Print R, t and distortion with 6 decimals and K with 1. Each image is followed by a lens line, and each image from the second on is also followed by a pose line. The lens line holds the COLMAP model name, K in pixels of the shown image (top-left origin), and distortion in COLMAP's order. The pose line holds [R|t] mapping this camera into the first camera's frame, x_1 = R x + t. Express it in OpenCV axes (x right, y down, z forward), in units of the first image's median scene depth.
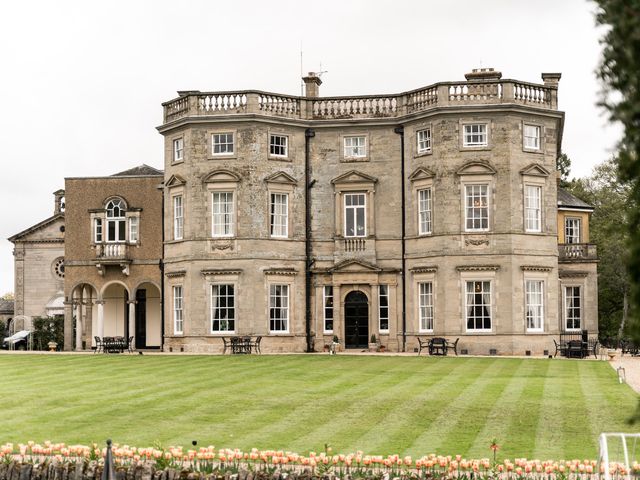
lens RADIAL K [[1278.3, 0, 300.9], [0, 1278.3, 229.5], [0, 0, 1]] dist [-0.062080, 0.000000]
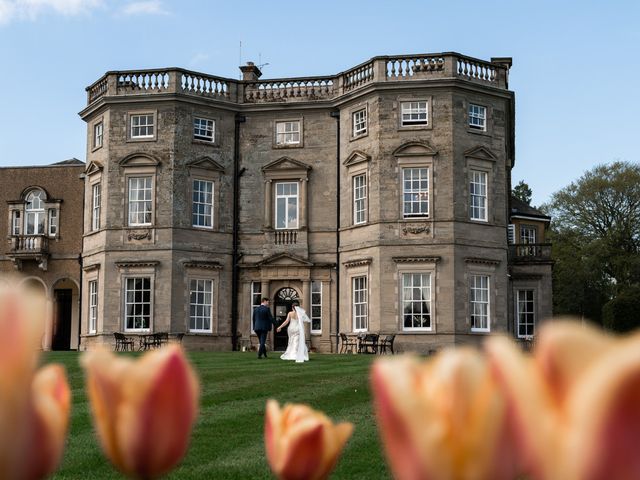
lens RADIAL K [[1017.1, 0, 321.6], [0, 1017.1, 245.2], [0, 0, 1]] dist [-0.023991, 0.000000]
pose [[0.999949, 0.008572, -0.005411, 0.072216], [-0.008802, 0.998992, -0.044009, 0.049815], [0.005029, 0.044054, 0.999016, 0.271141]]
